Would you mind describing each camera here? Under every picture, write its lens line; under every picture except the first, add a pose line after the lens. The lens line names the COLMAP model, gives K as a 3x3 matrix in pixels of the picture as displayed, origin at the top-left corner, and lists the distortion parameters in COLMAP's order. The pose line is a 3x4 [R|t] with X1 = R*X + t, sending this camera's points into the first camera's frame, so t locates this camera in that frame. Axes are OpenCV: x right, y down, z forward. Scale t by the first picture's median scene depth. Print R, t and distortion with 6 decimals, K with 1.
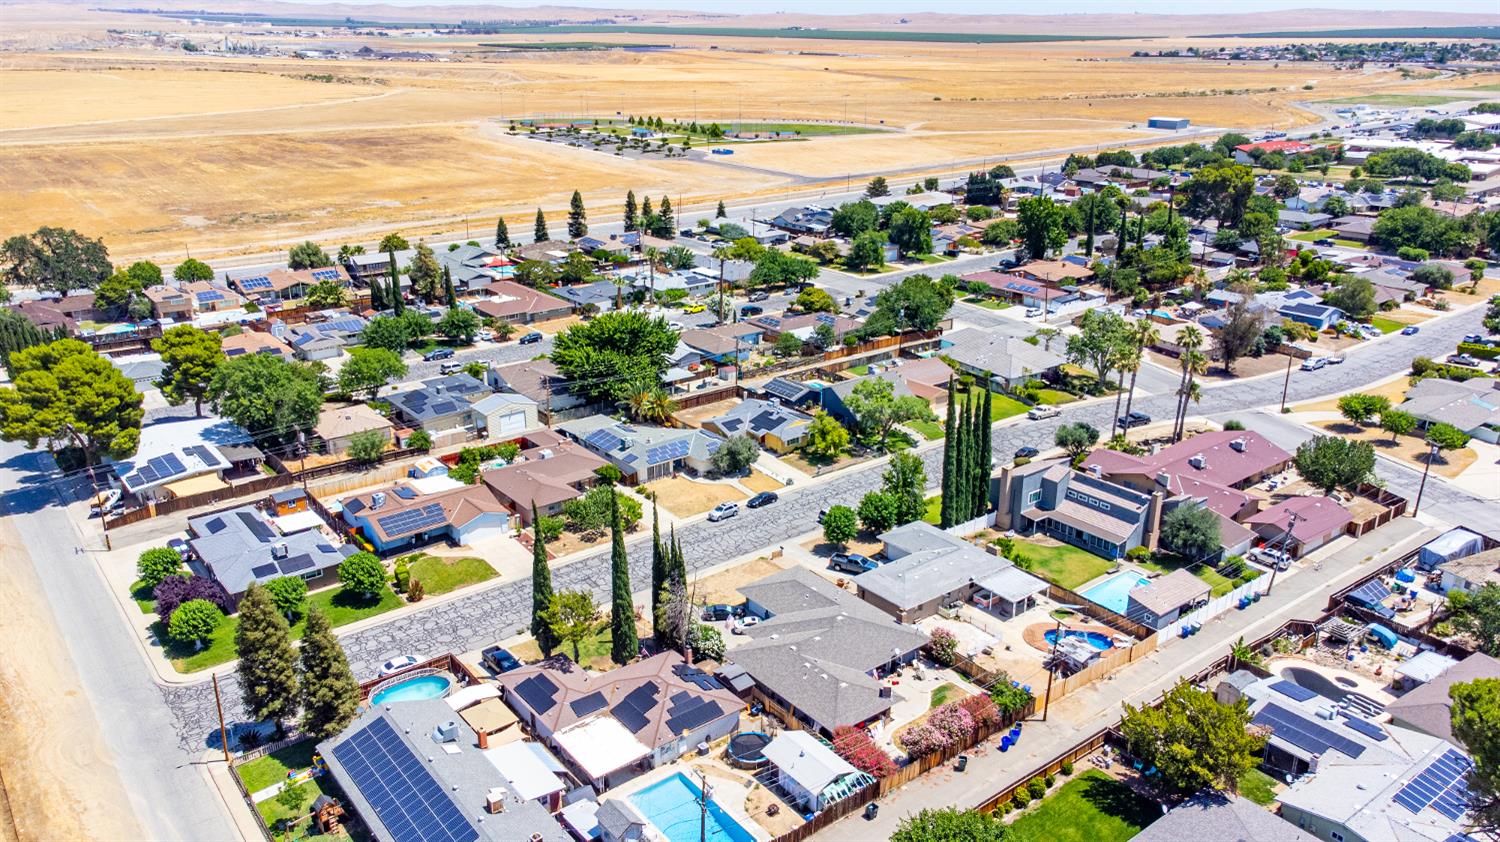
lens RADIAL K [[1112.3, 0, 750.0], [0, 1112.3, 421.0], [0, 0, 1]] dist [0.002884, 0.080267]
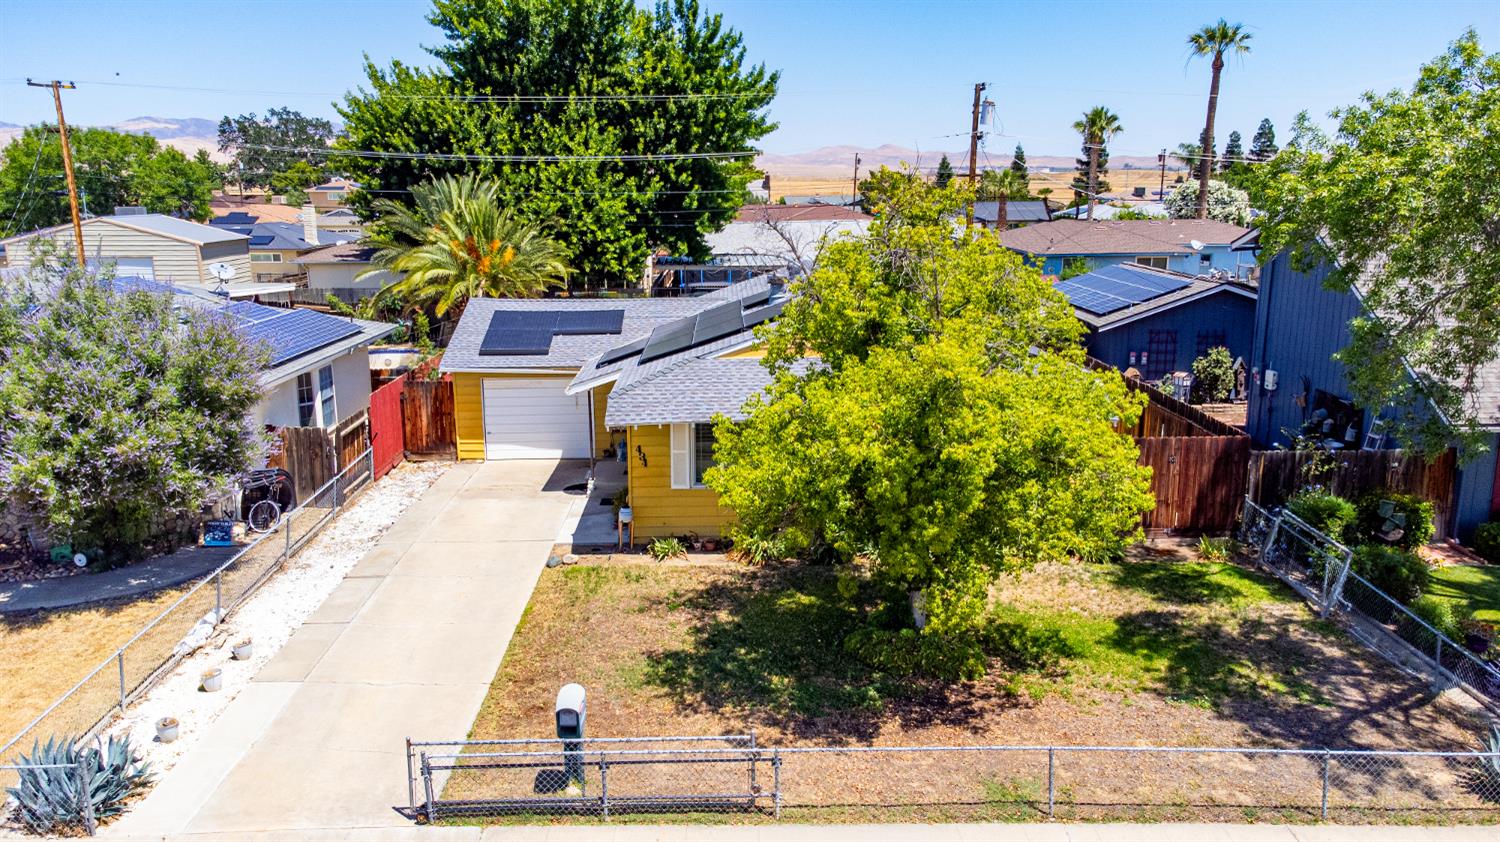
lens RADIAL K [[1112.3, 0, 750.0], [0, 1112.3, 421.0], [0, 0, 1]] dist [0.002884, 0.080267]
pose [[0.797287, 0.125350, -0.590442, 0.112847], [-0.200011, 0.977799, -0.062493, 0.021746], [0.569500, 0.167919, 0.804657, 0.893022]]
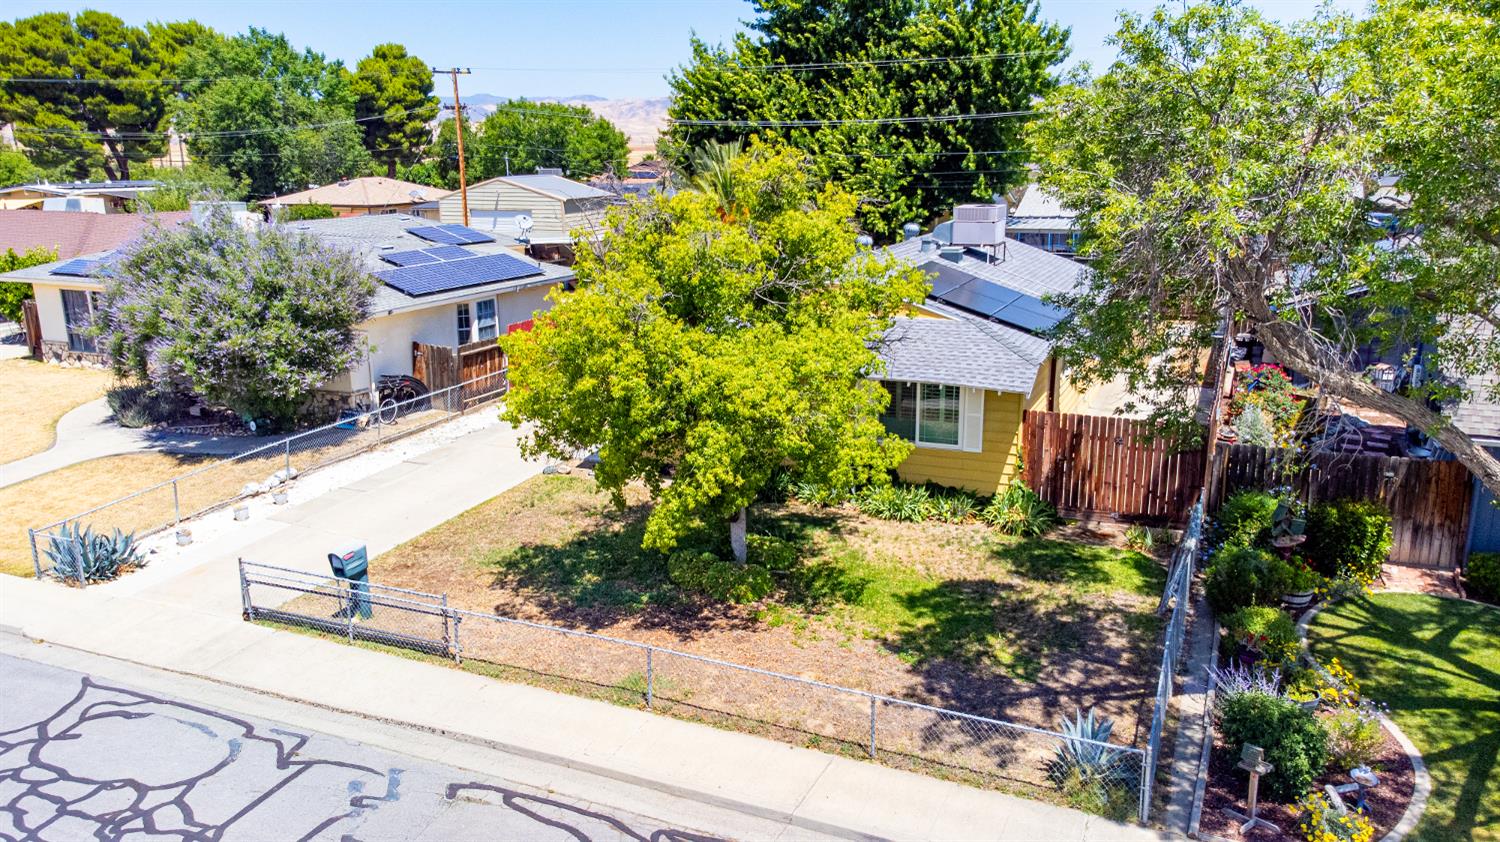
lens RADIAL K [[1116.4, 0, 750.0], [0, 1116.4, 421.0], [0, 0, 1]] dist [0.046764, -0.001890]
pose [[0.468645, 0.210151, -0.858026, 0.162350], [-0.289919, 0.954082, 0.075327, 0.008821], [0.834457, 0.213457, 0.508053, 0.927393]]
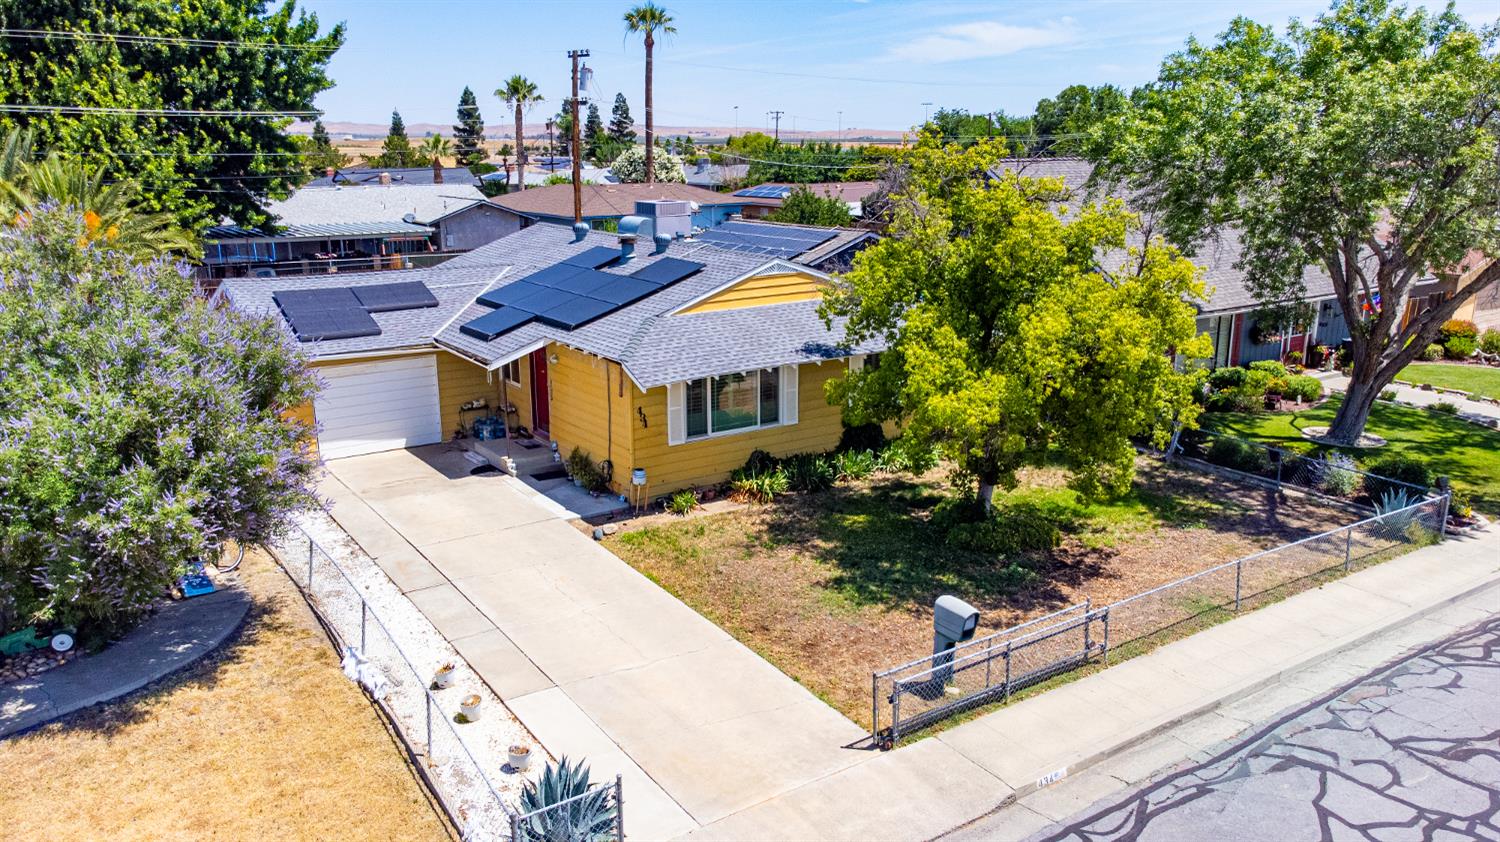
lens RADIAL K [[1098.9, 0, 750.0], [0, 1098.9, 421.0], [0, 0, 1]] dist [0.049937, 0.005643]
pose [[0.998239, 0.014035, -0.057636, 0.048375], [-0.019673, 0.994949, -0.098438, 0.032708], [0.055963, 0.099399, 0.993473, 0.864542]]
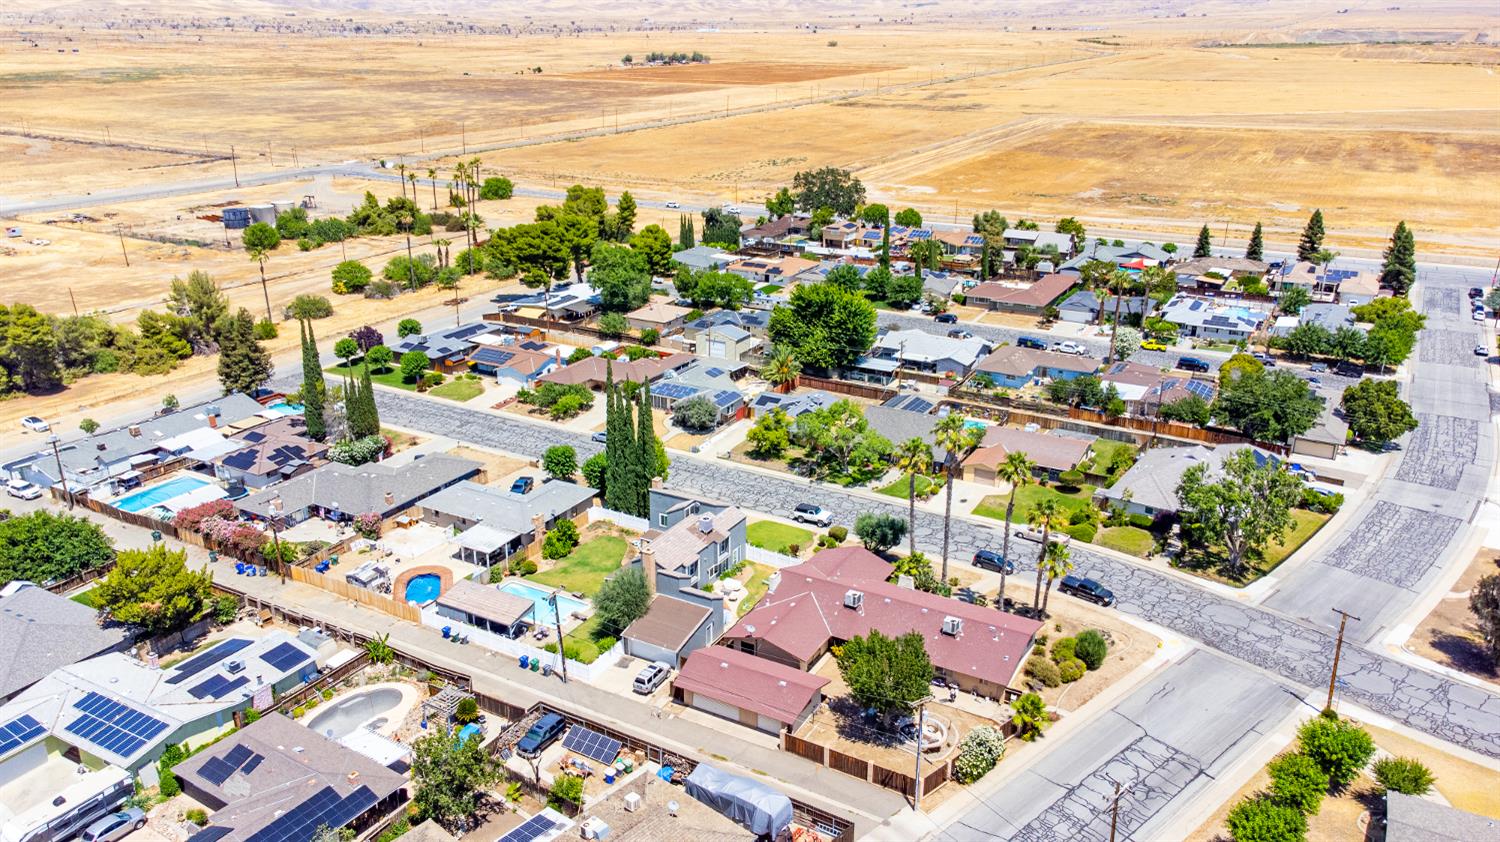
lens RADIAL K [[1098.9, 0, 750.0], [0, 1098.9, 421.0], [0, 0, 1]] dist [0.049937, 0.005643]
pose [[0.381781, 0.315178, -0.868853, 0.874992], [-0.314052, 0.928365, 0.198769, -0.177262], [0.869261, 0.196979, 0.453415, 0.535212]]
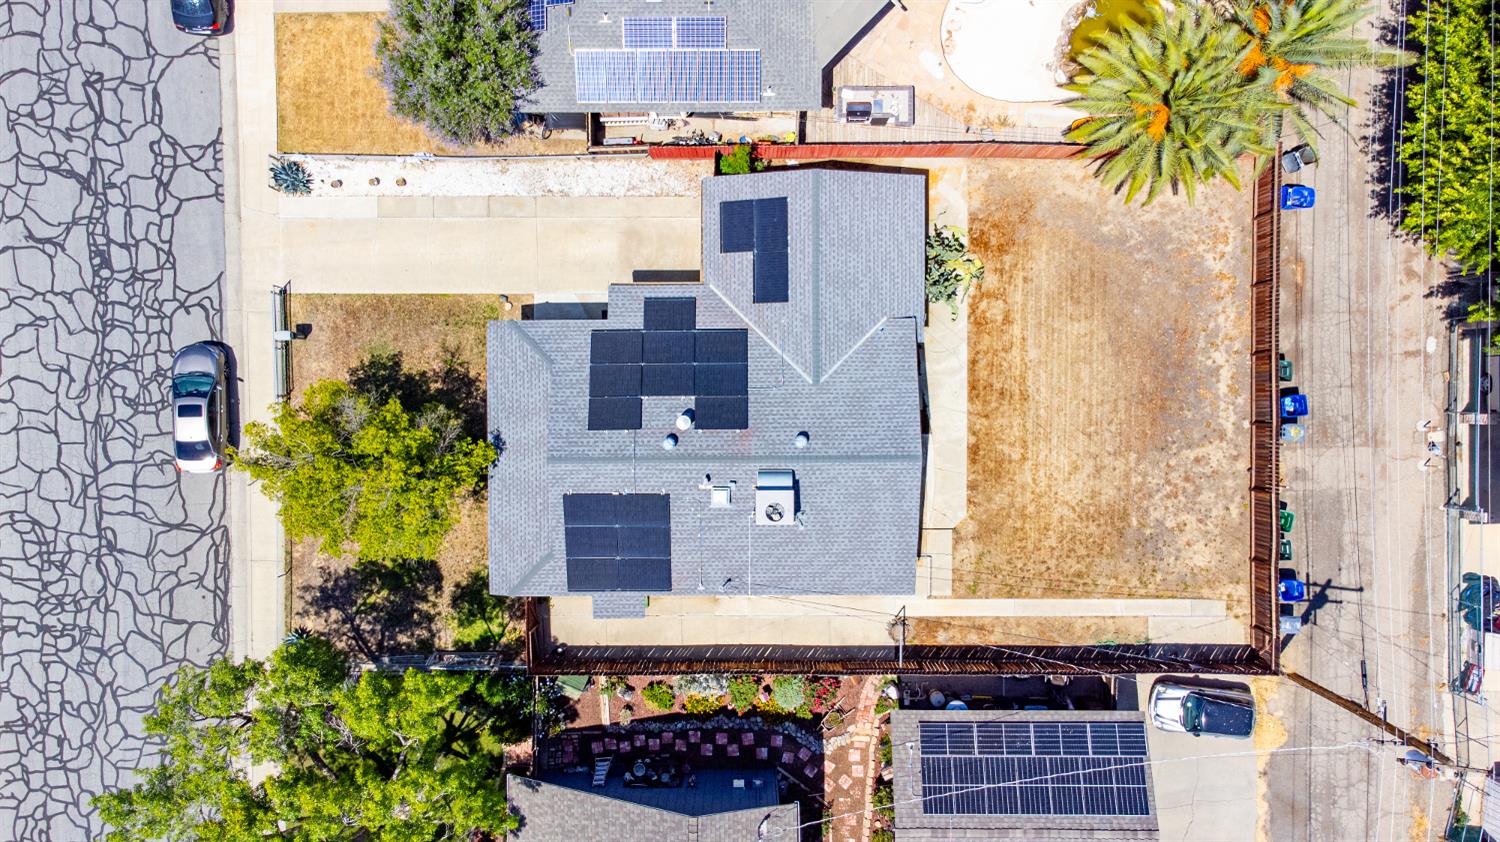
lens RADIAL K [[1098.9, 0, 750.0], [0, 1098.9, 421.0], [0, 0, 1]] dist [0.049937, 0.005643]
pose [[-0.615105, 0.788005, 0.026352, 0.007582], [-0.262710, -0.236351, 0.935479, -0.208560], [0.743390, 0.568495, 0.352398, 0.952203]]
